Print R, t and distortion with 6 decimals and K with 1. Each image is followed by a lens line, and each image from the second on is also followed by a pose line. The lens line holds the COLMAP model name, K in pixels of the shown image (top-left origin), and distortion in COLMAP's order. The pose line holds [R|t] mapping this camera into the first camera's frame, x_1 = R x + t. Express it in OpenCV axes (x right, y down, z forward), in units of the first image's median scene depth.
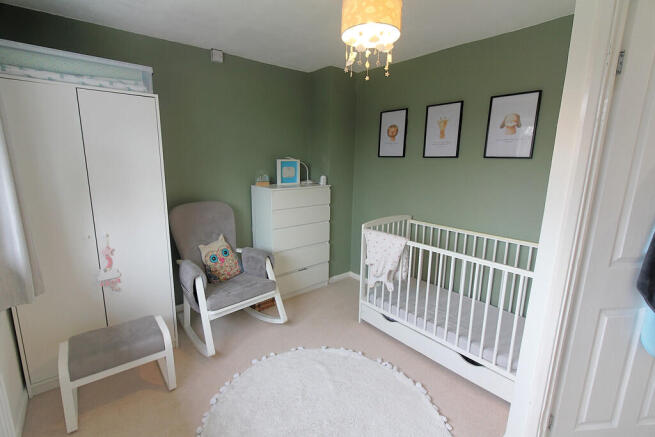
lens RADIAL K [[304.6, 0, 327.5], [0, 304.6, 218.5], [0, 0, 1]] dist [-0.001923, -0.000413]
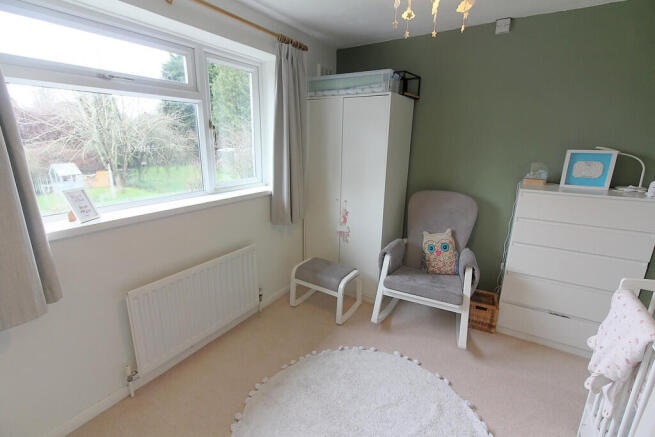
lens RADIAL K [[302.1, 0, 322.0], [0, 302.1, 221.3], [0, 0, 1]] dist [0.000338, 0.000102]
pose [[0.289761, 0.240581, -0.926369, 0.470478], [-0.191449, 0.962900, 0.190185, -0.083011], [0.937756, 0.122244, 0.325070, 0.367455]]
